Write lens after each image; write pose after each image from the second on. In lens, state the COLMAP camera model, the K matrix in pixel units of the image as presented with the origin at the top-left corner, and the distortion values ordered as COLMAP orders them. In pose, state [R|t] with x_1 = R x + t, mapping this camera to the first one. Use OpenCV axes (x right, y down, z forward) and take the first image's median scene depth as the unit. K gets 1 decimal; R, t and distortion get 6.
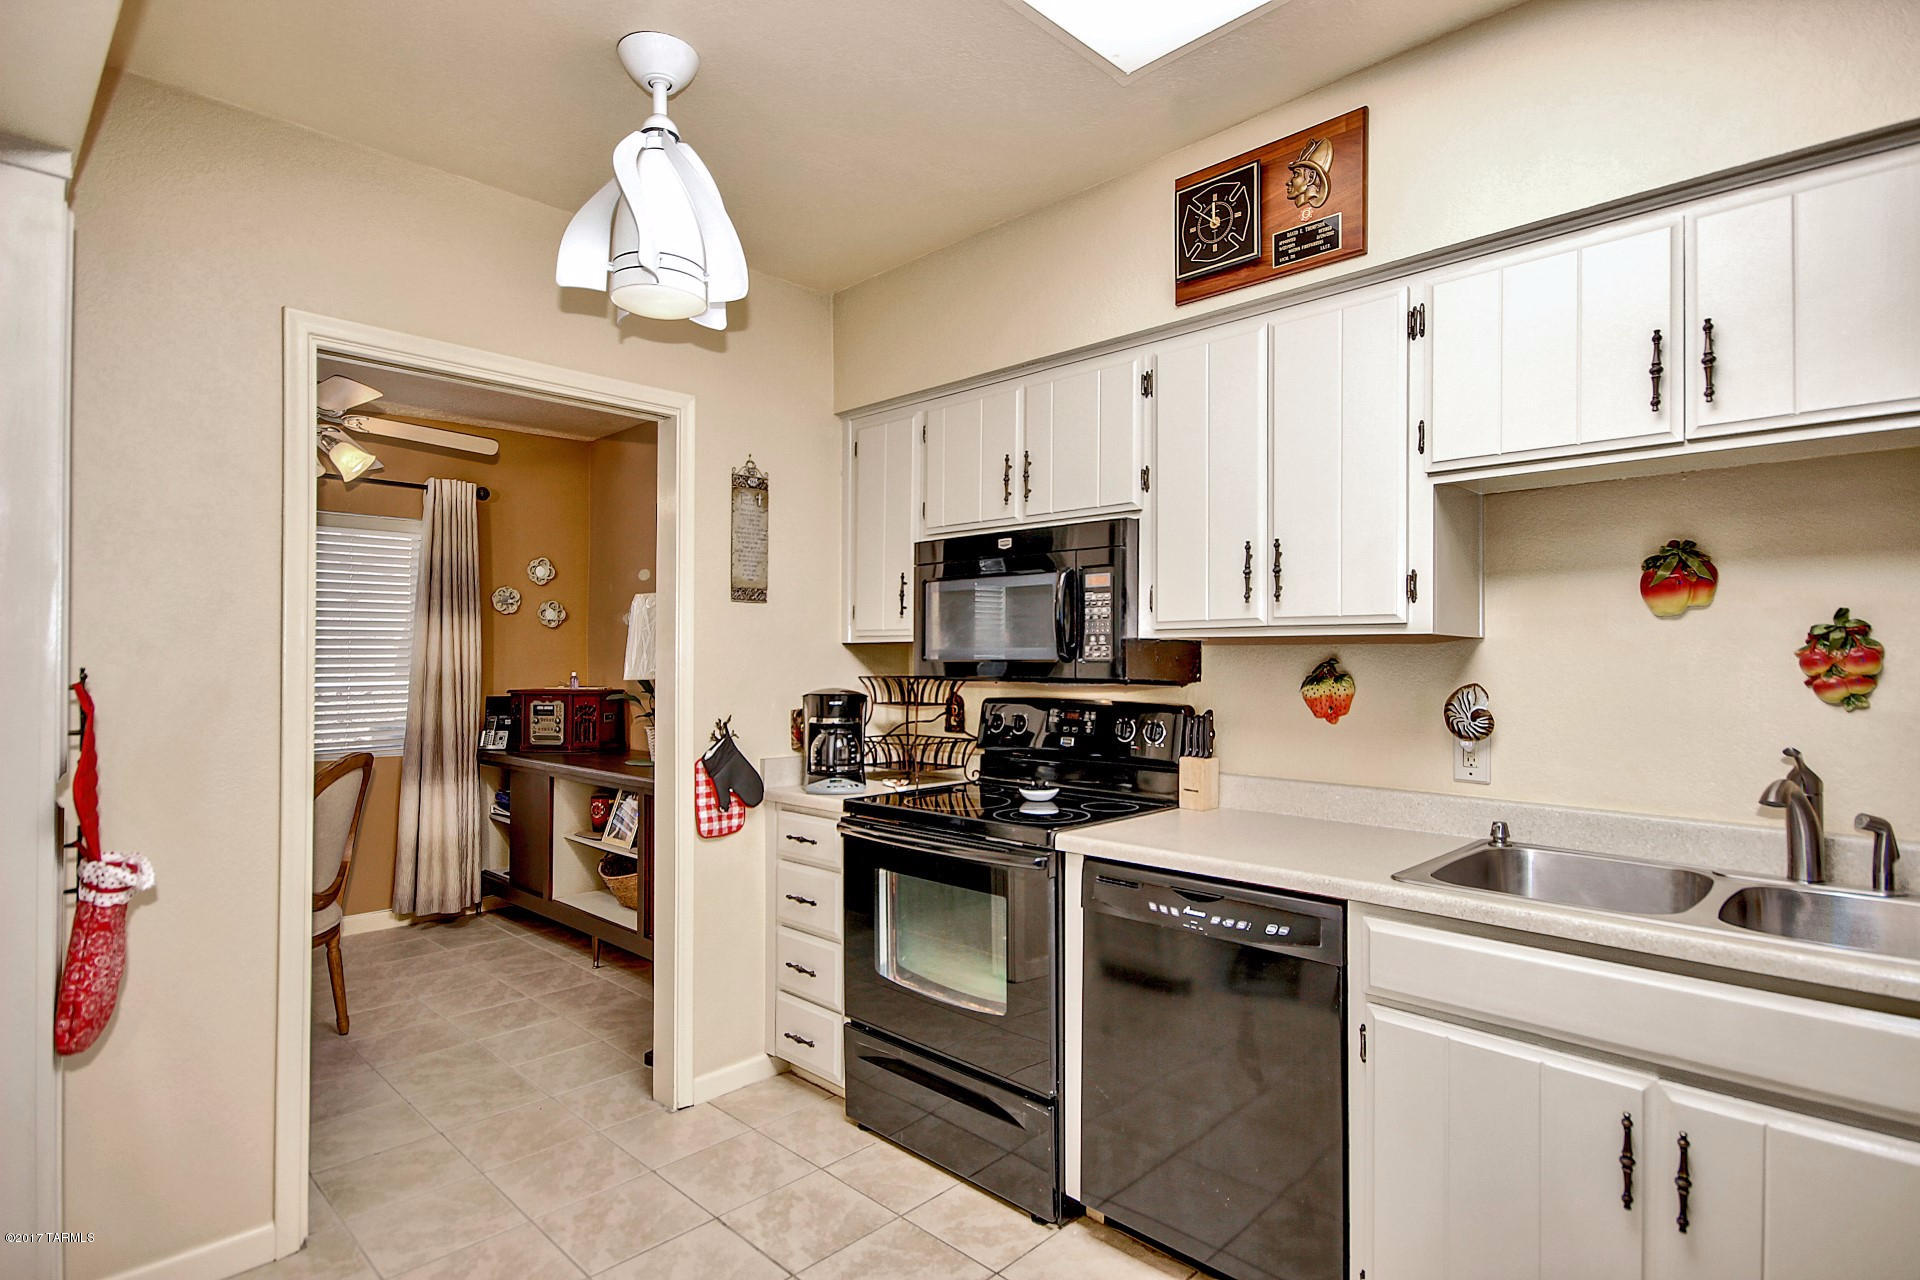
lens RADIAL K [[979.3, 0, 959.8], [0, 979.3, 647.5], [0, 0, 1]] dist [0.001692, 0.000282]
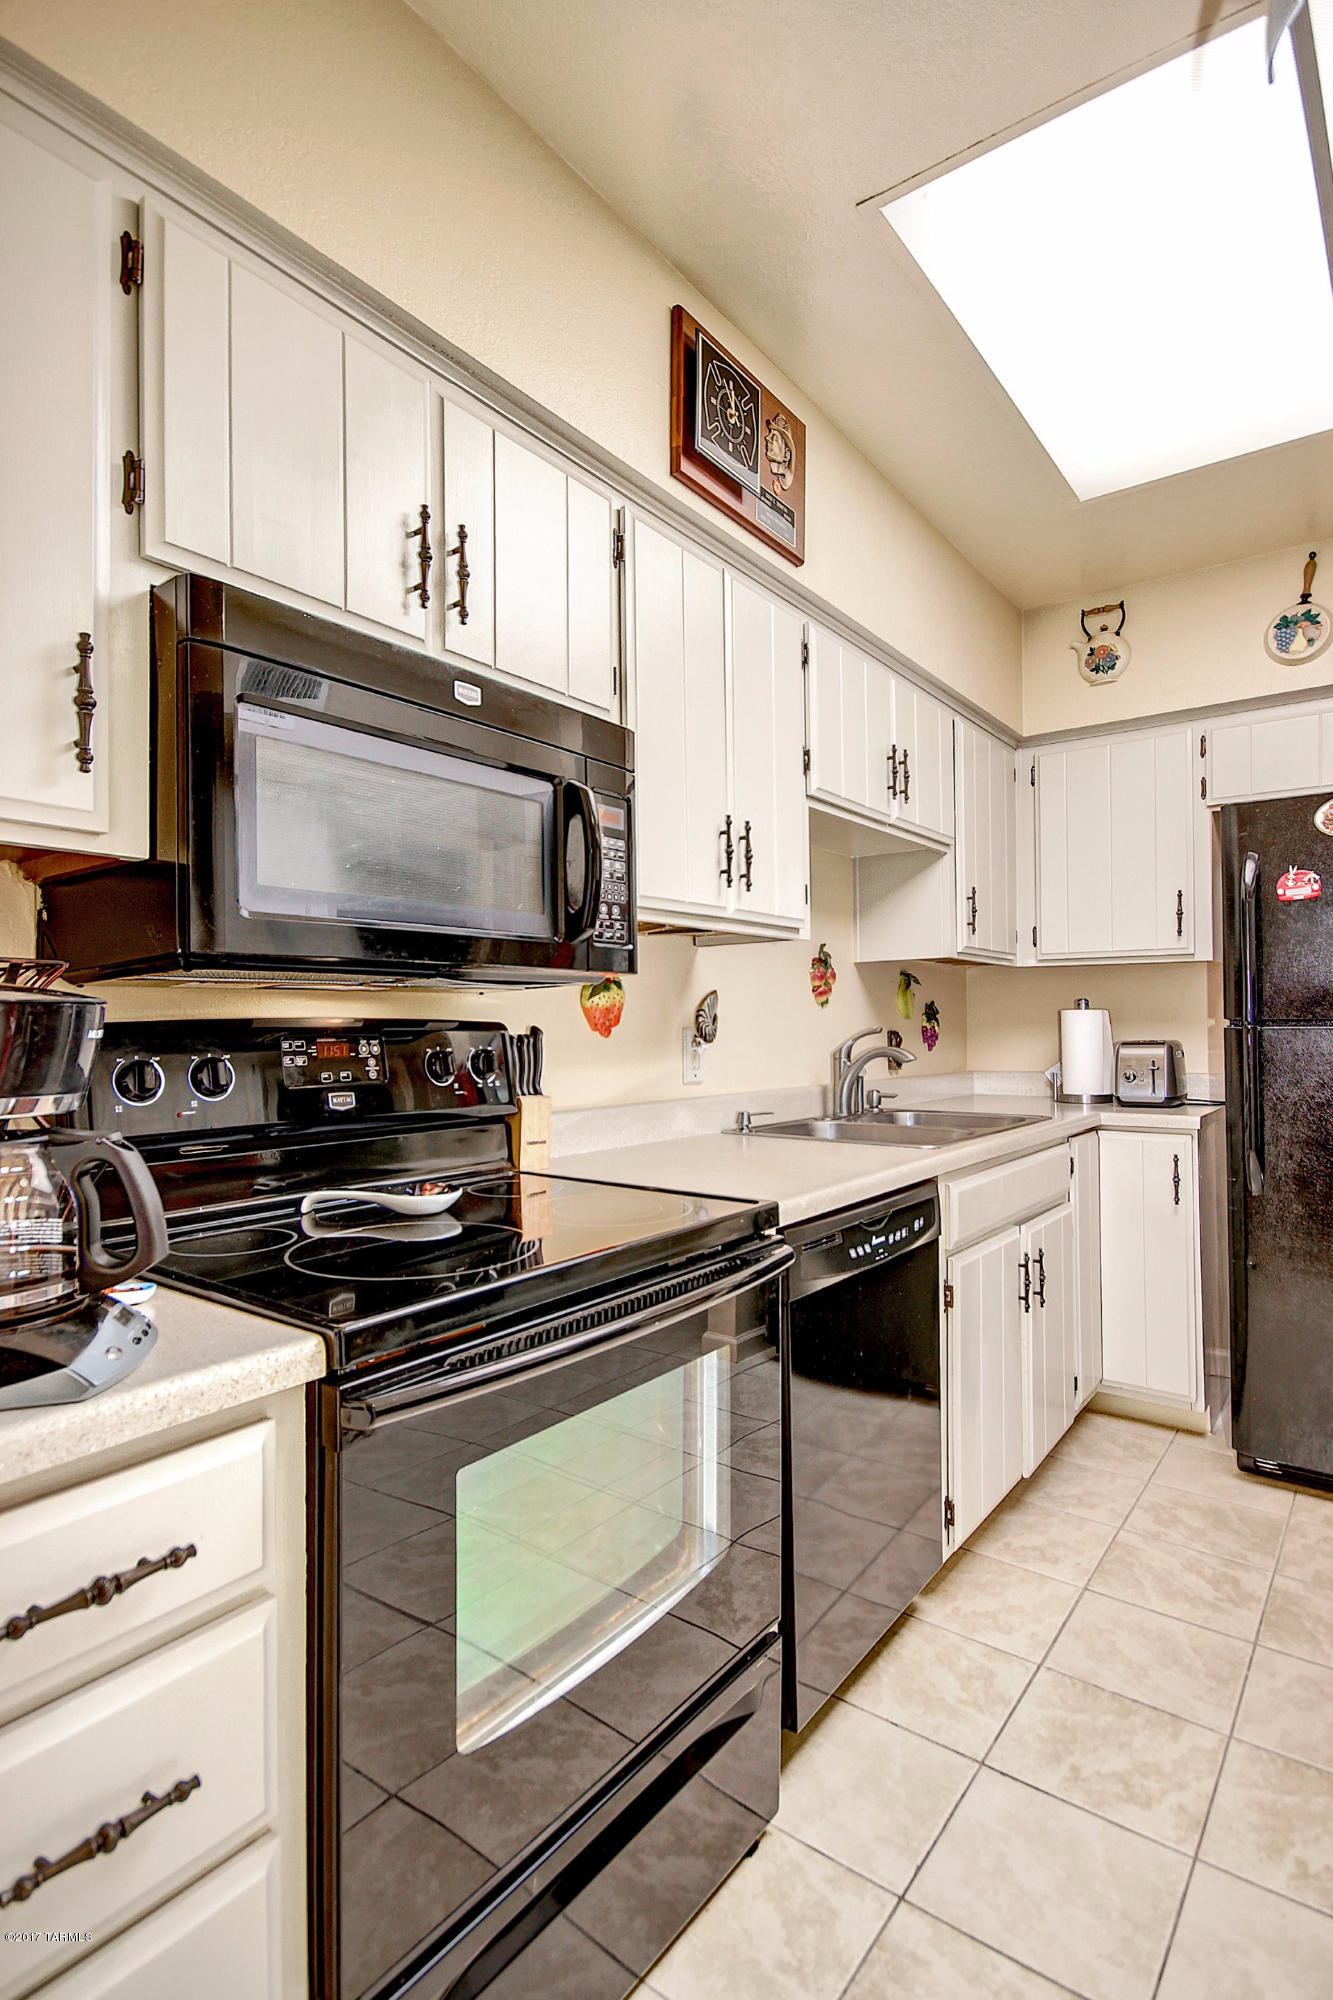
lens RADIAL K [[1010.0, 0, 661.9], [0, 1010.0, 1007.2], [0, 0, 1]] dist [0.001077, 0.000126]
pose [[-0.121699, 0.012322, 0.992491, -0.543132], [-0.006238, 0.999894, -0.013179, 0.066457], [-0.992547, -0.007795, -0.121609, 1.123510]]
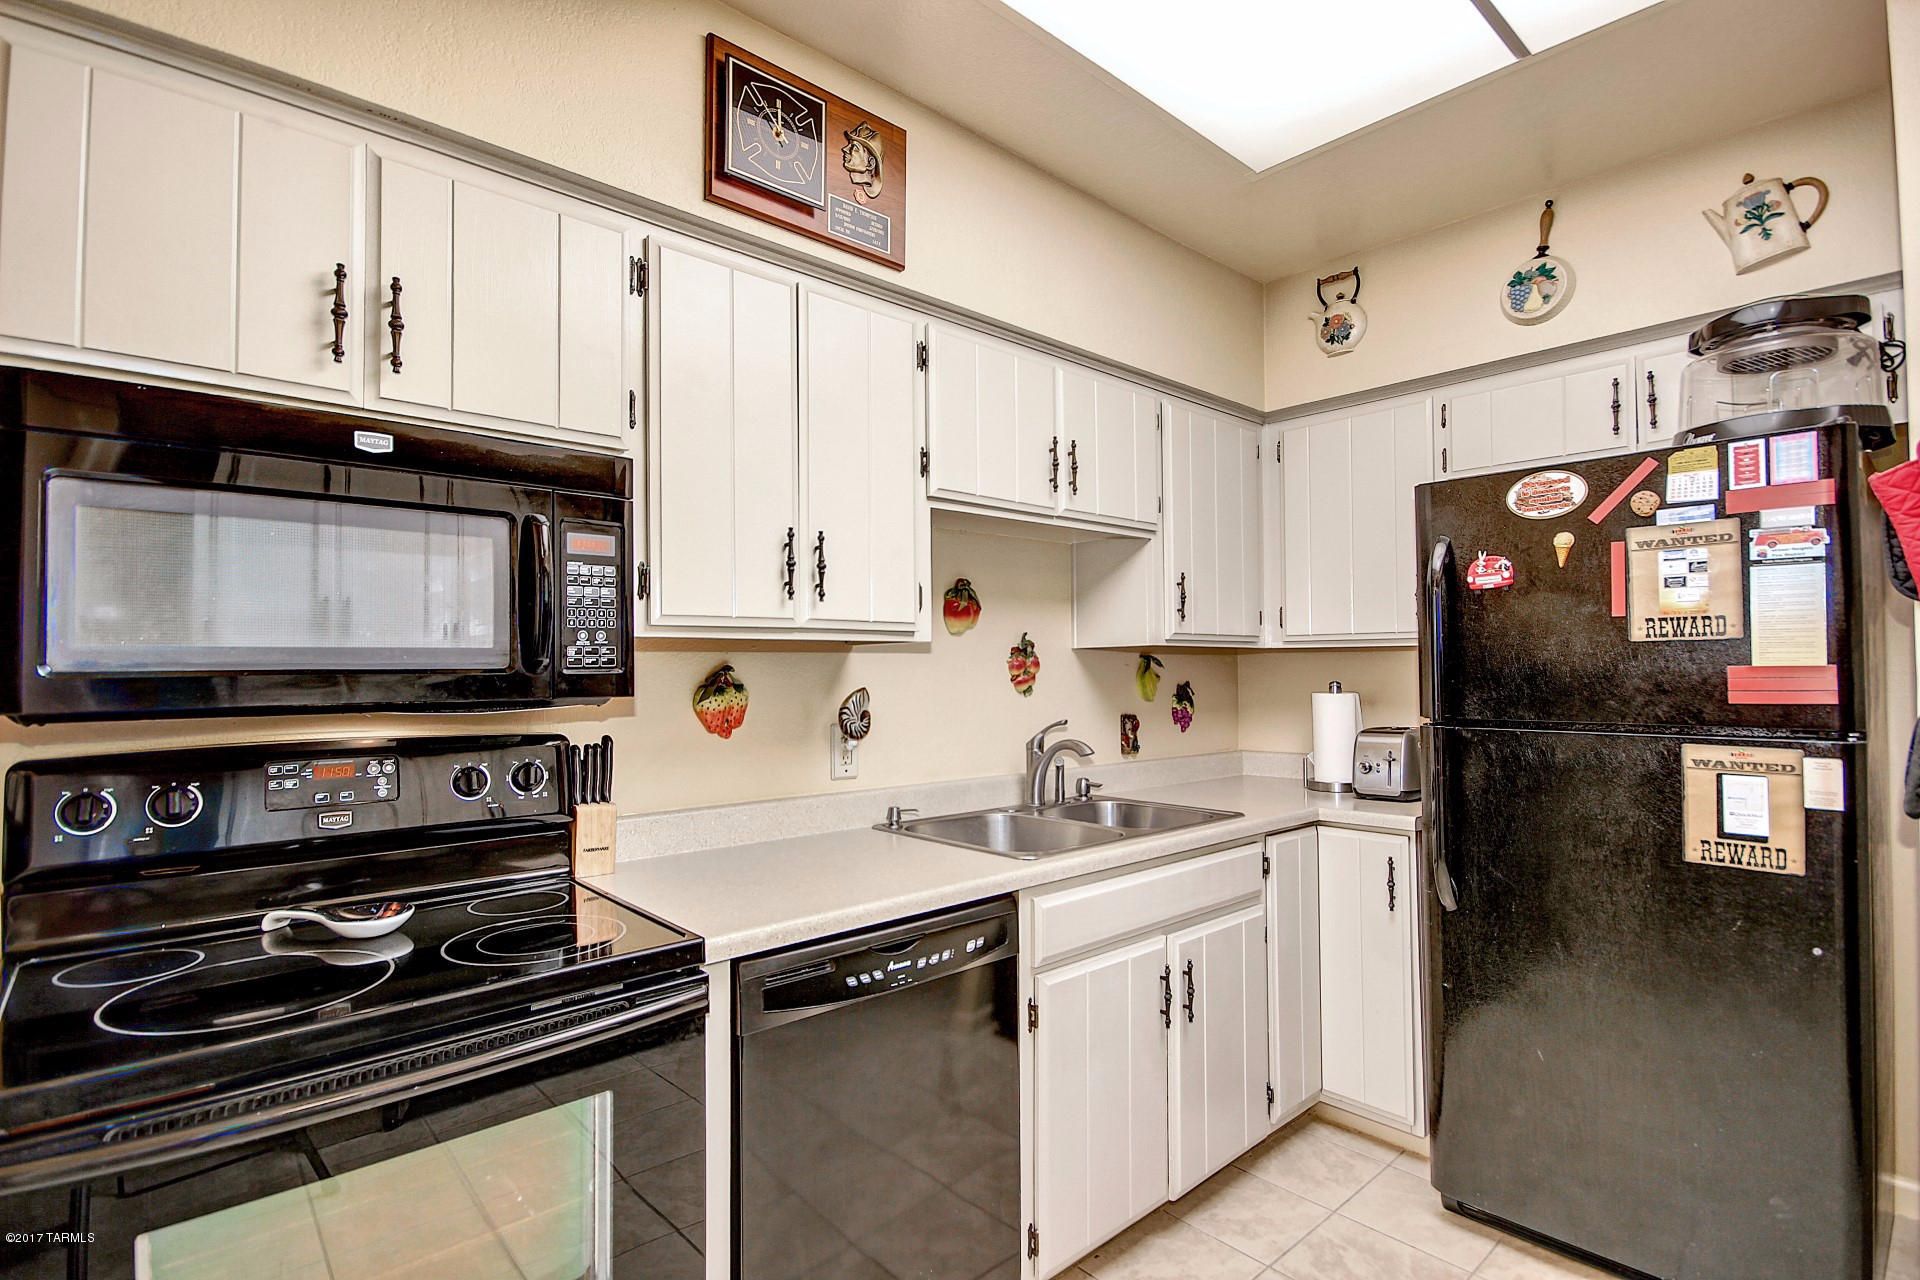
lens RADIAL K [[928.5, 0, 963.6], [0, 928.5, 648.1], [0, 0, 1]] dist [0.000462, 0.000071]
pose [[0.061170, 0.018745, 0.997951, -0.484572], [-0.004374, 0.999819, -0.018512, 0.010188], [-0.998118, -0.003233, 0.061241, 0.774042]]
